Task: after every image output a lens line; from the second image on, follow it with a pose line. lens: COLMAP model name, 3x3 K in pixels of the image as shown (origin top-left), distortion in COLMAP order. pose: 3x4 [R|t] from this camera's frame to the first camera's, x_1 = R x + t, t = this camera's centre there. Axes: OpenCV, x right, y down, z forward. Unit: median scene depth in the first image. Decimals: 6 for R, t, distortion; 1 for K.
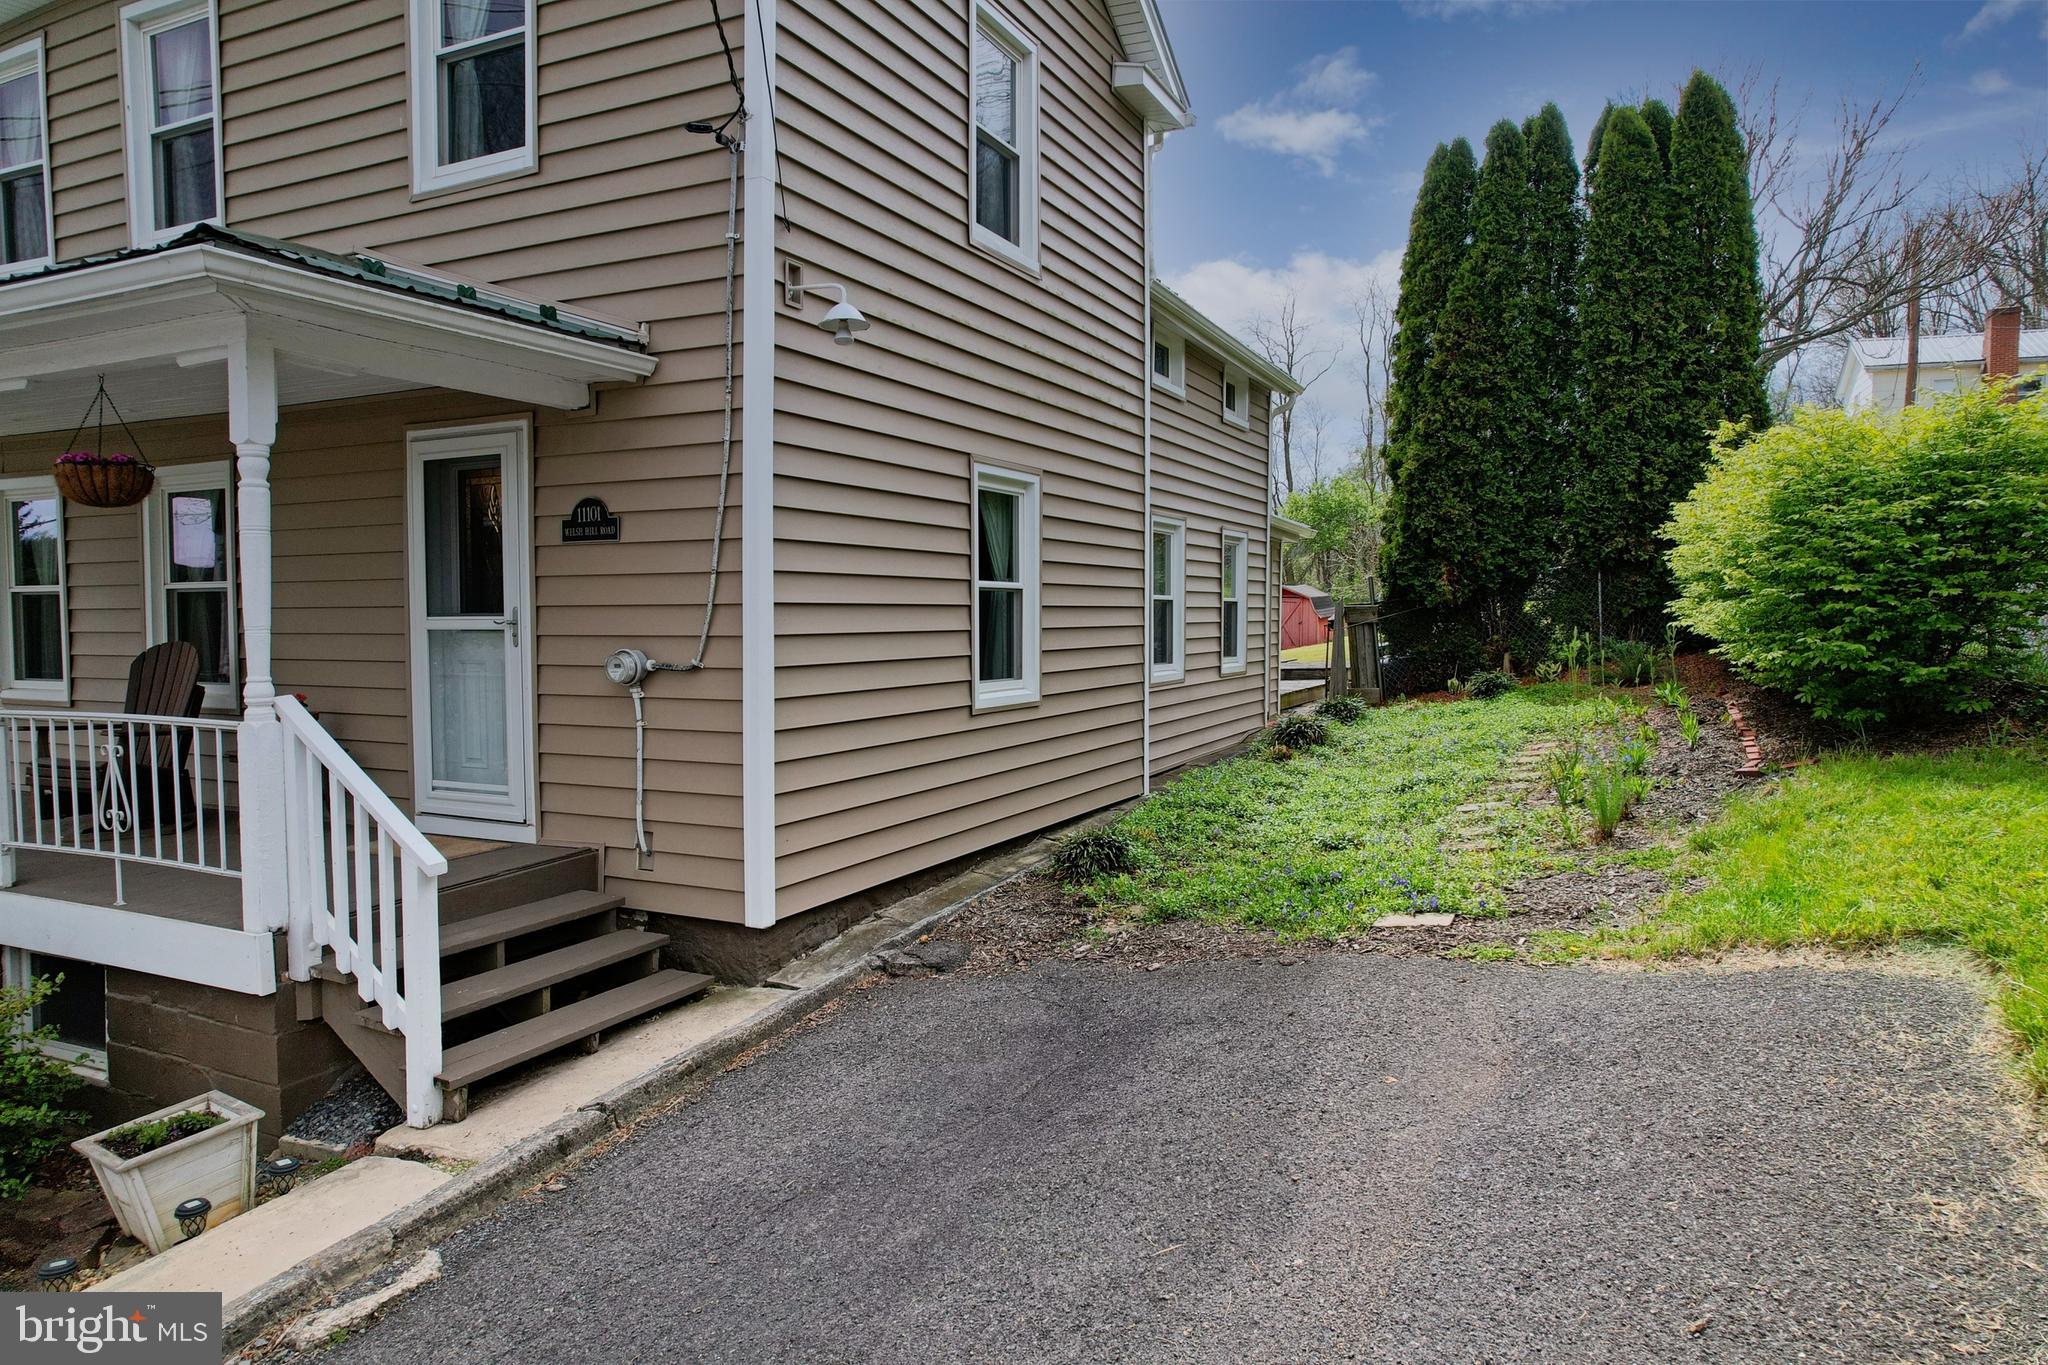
lens RADIAL K [[1319.4, 0, 1024.0], [0, 1319.4, 682.5], [0, 0, 1]] dist [-0.088519, 0.090562]
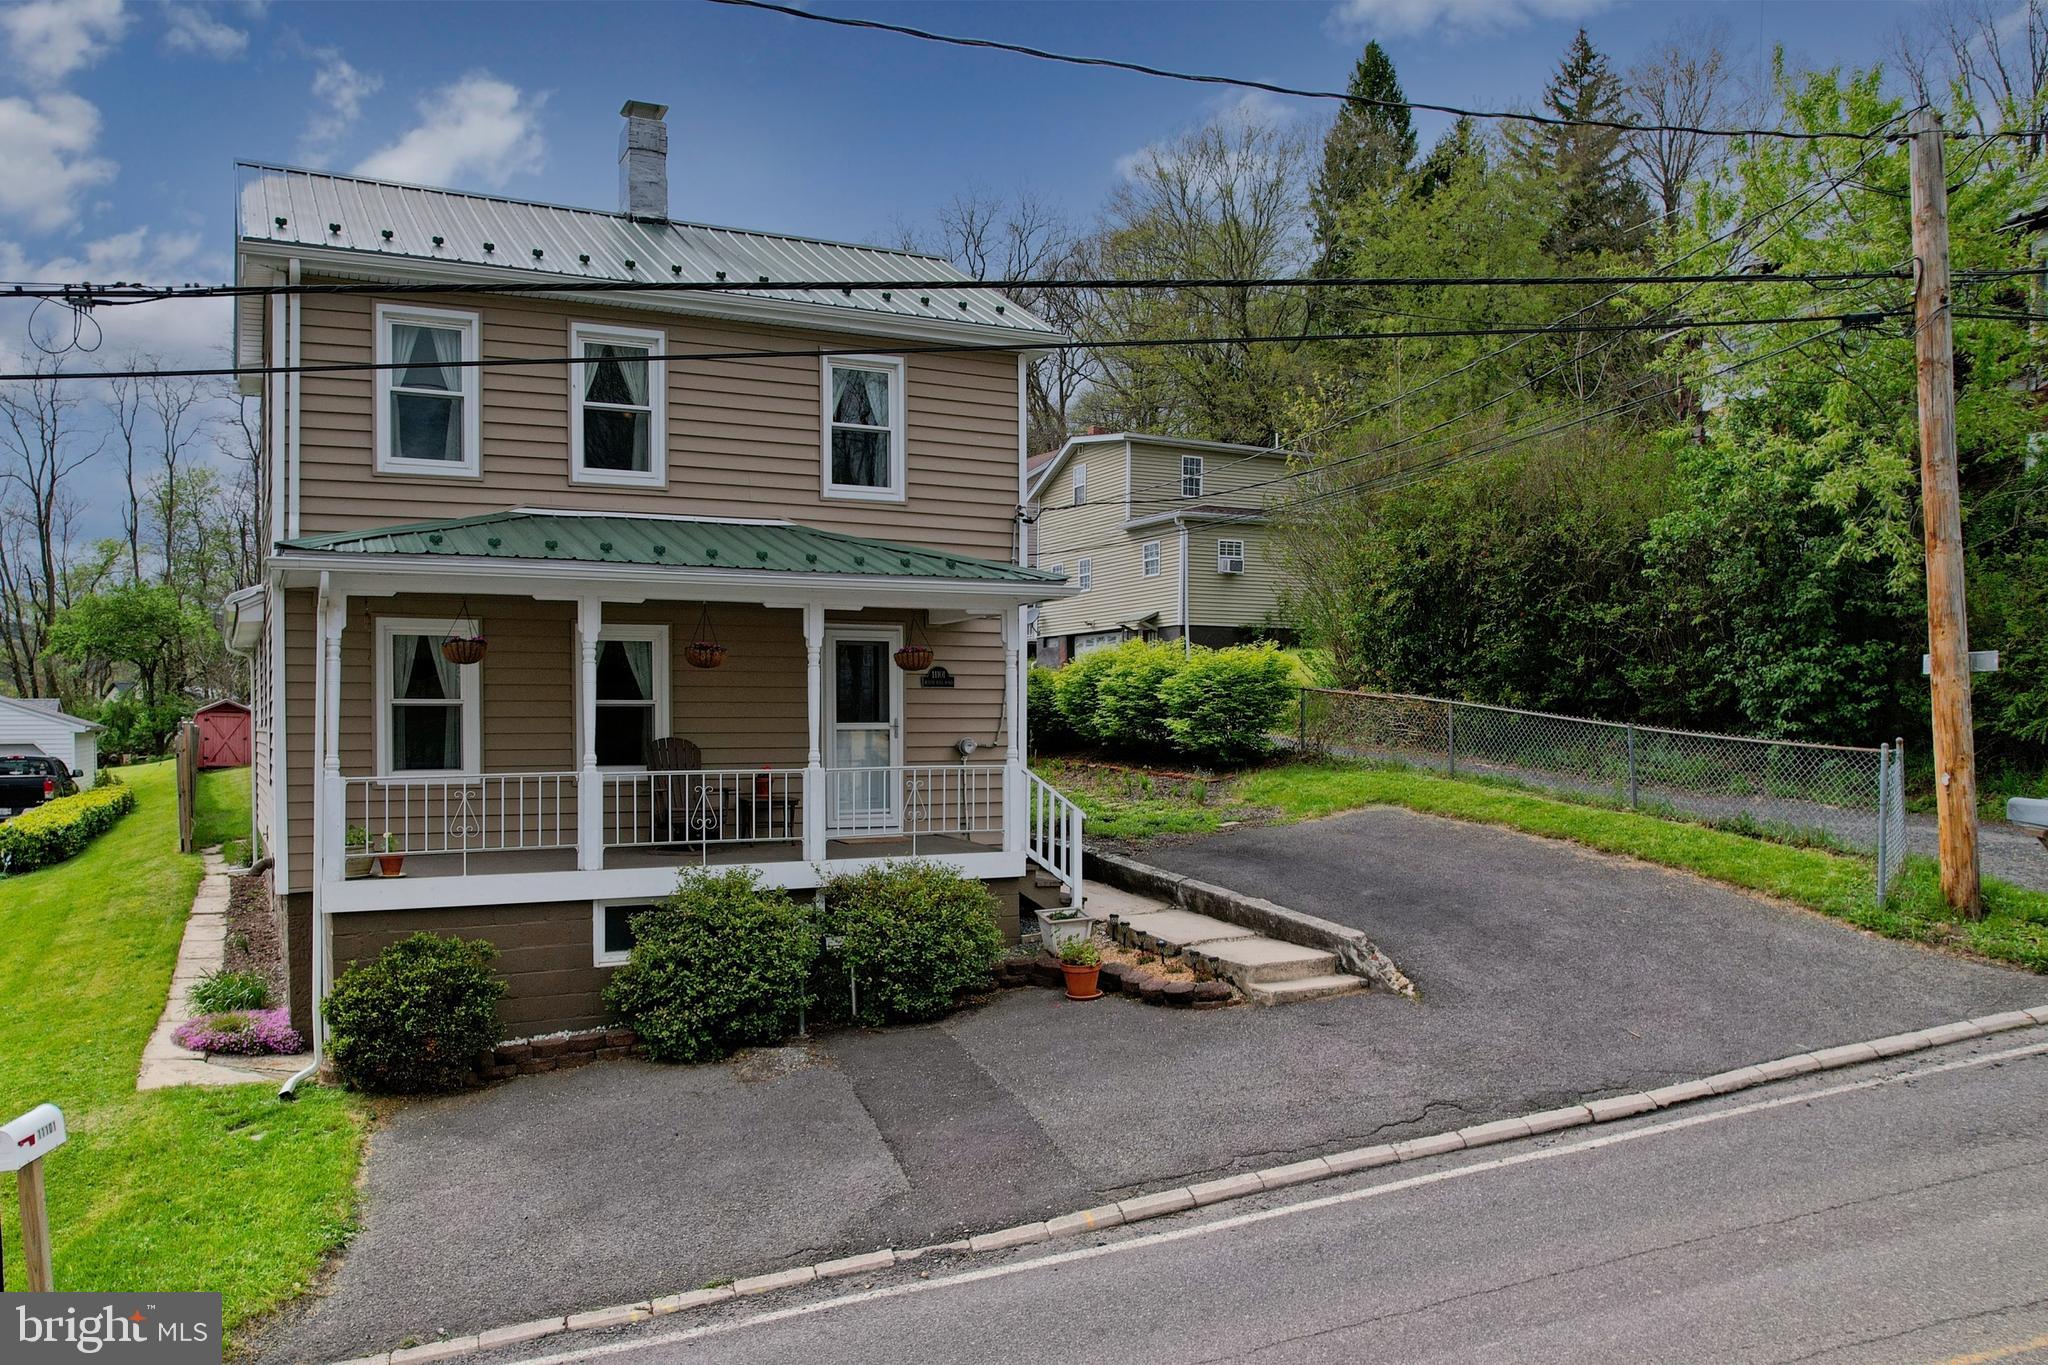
lens RADIAL K [[1504.7, 0, 923.2], [0, 1504.7, 759.6], [0, 0, 1]] dist [-0.045793, -0.000235]
pose [[0.621742, -0.015188, 0.783074, -1.819631], [0.041486, 0.999047, -0.013563, 0.032729], [-0.782122, 0.040919, 0.621780, -0.390546]]
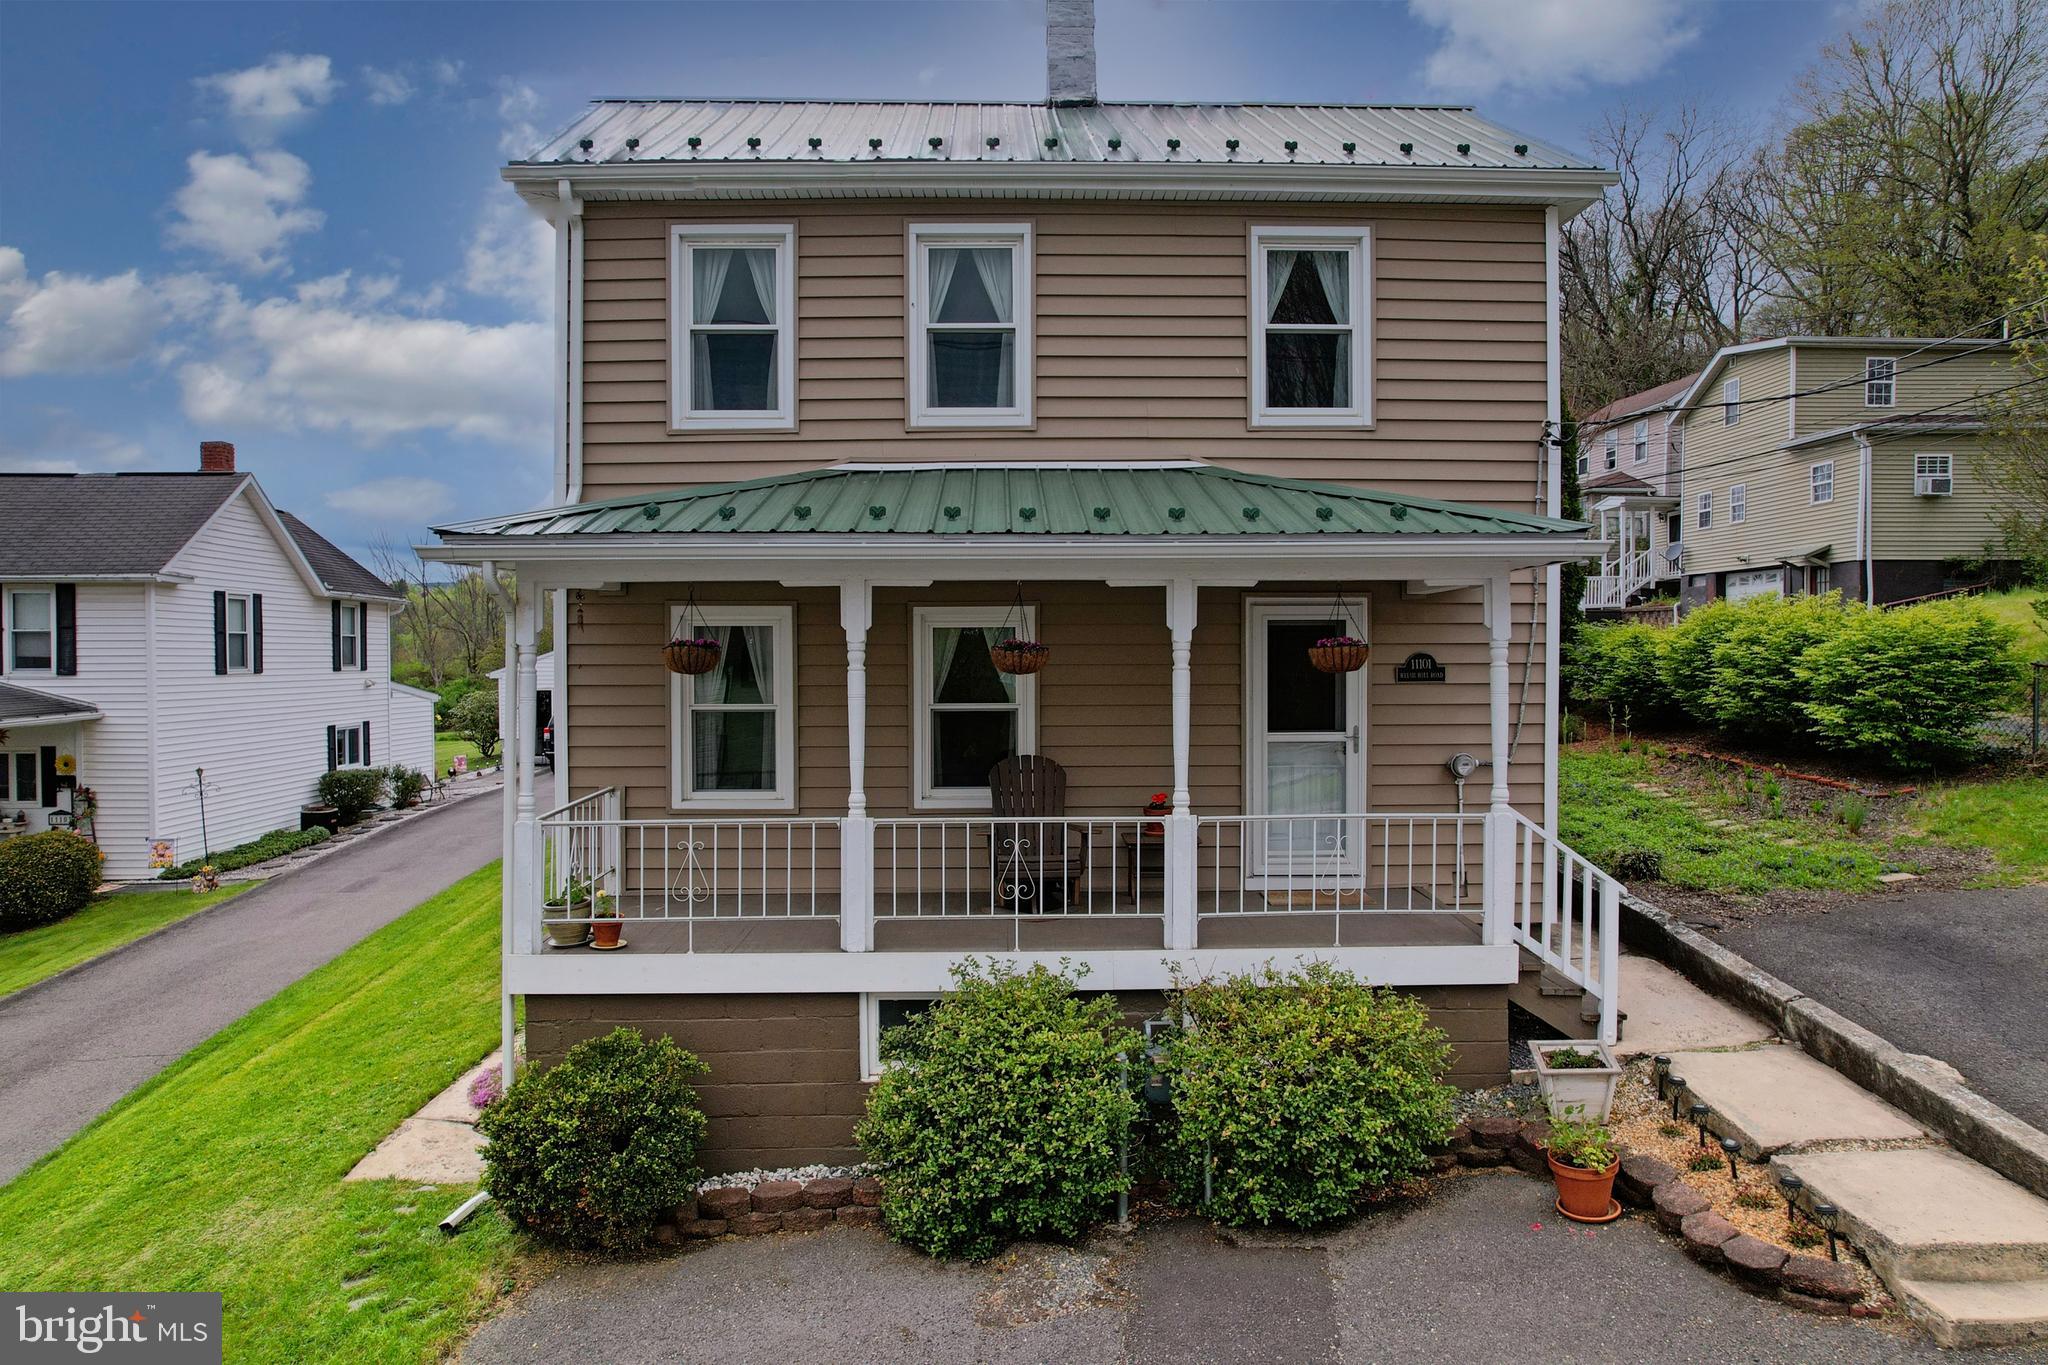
lens RADIAL K [[1326.2, 0, 1024.0], [0, 1326.2, 682.5], [0, 0, 1]] dist [-0.073038, 0.064535]
pose [[0.885477, -0.010053, 0.464574, -1.169422], [0.024086, 0.999415, -0.024282, -0.066105], [-0.464058, 0.032691, 0.885201, -0.107280]]
